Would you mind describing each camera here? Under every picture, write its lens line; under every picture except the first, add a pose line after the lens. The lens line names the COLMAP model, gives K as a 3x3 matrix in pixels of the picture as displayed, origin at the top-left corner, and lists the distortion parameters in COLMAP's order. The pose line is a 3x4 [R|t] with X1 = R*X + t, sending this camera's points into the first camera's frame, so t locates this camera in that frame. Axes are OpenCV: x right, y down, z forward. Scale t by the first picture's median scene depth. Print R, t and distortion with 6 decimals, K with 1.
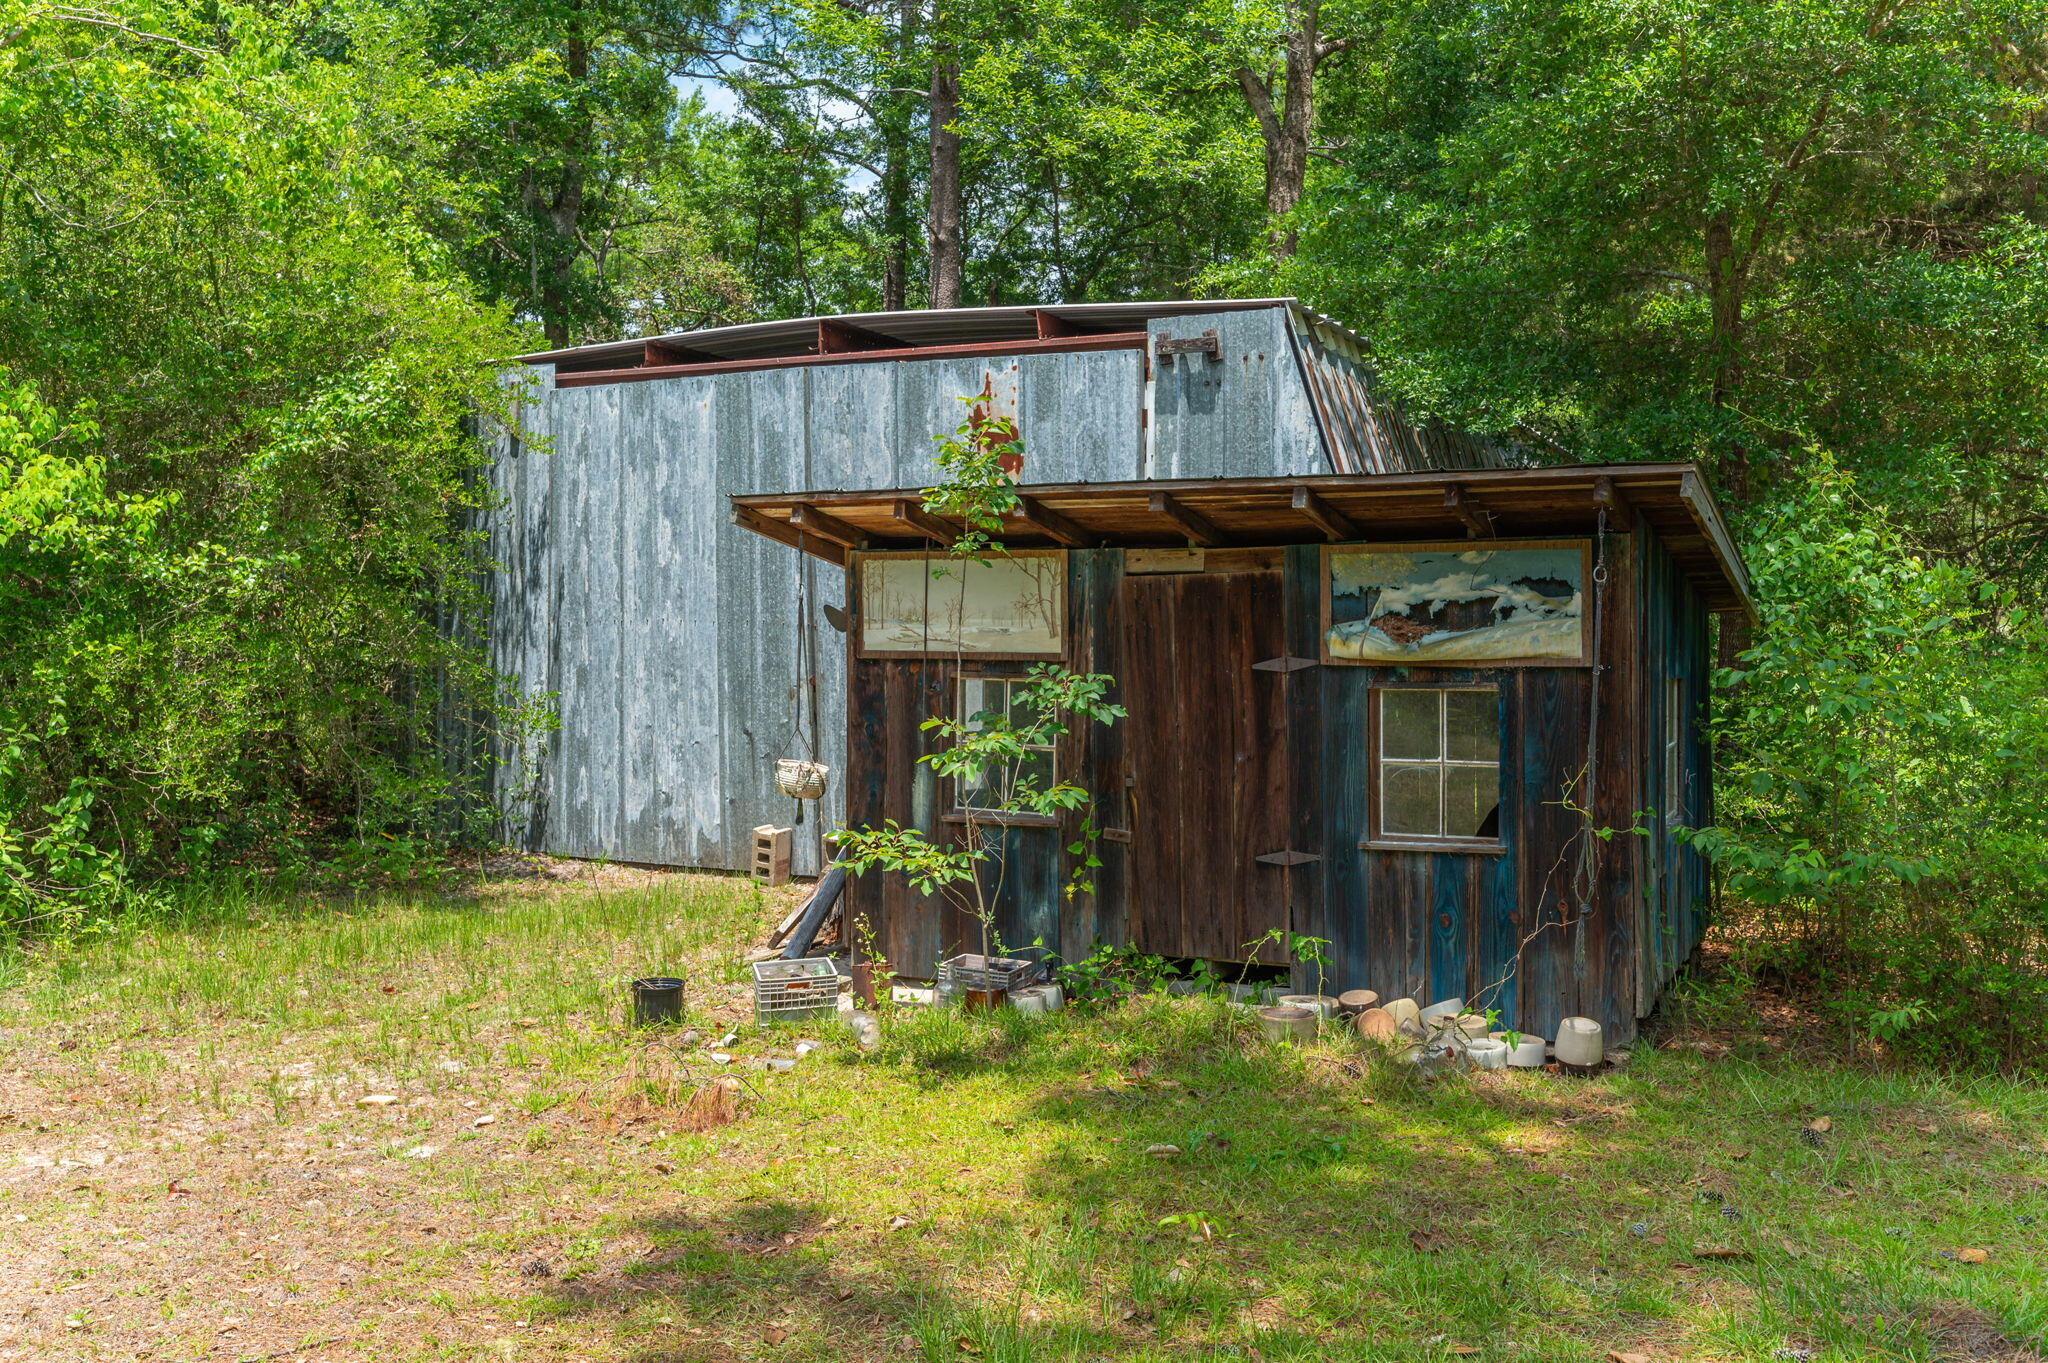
lens RADIAL K [[1776.8, 0, 1024.4], [0, 1776.8, 677.8], [0, 0, 1]] dist [0.011106, 0.001821]
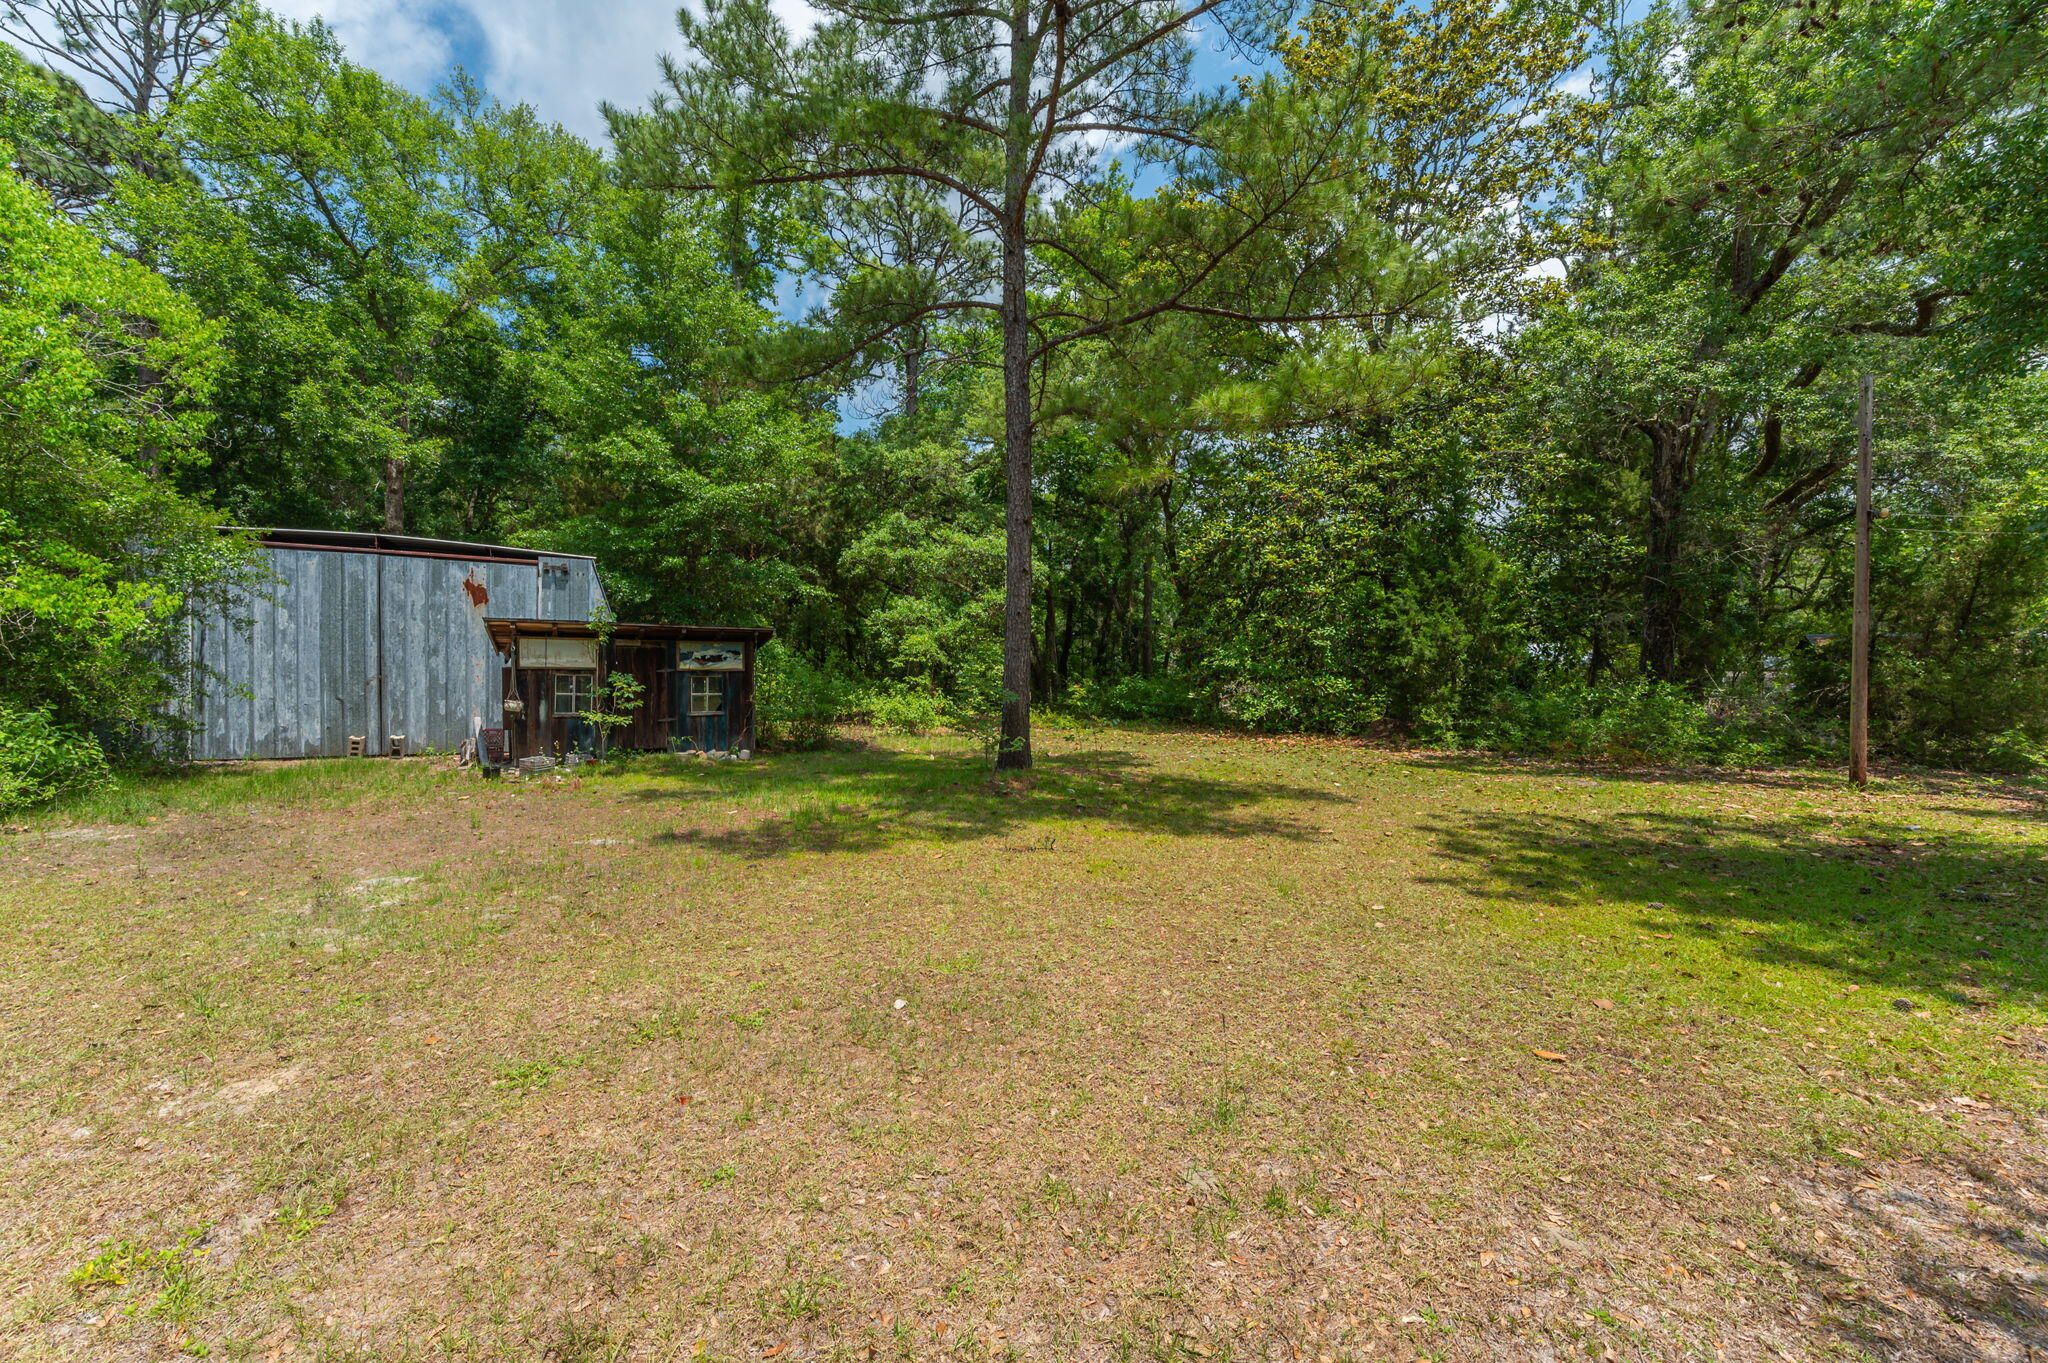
lens RADIAL K [[1776.8, 0, 1022.8], [0, 1776.8, 686.7], [0, 0, 1]] dist [0.011106, 0.001821]
pose [[0.596814, -0.008282, 0.802337, -1.867458], [0.008622, 0.999955, 0.003909, 0.014473], [-0.802333, 0.004585, 0.596859, -1.463298]]
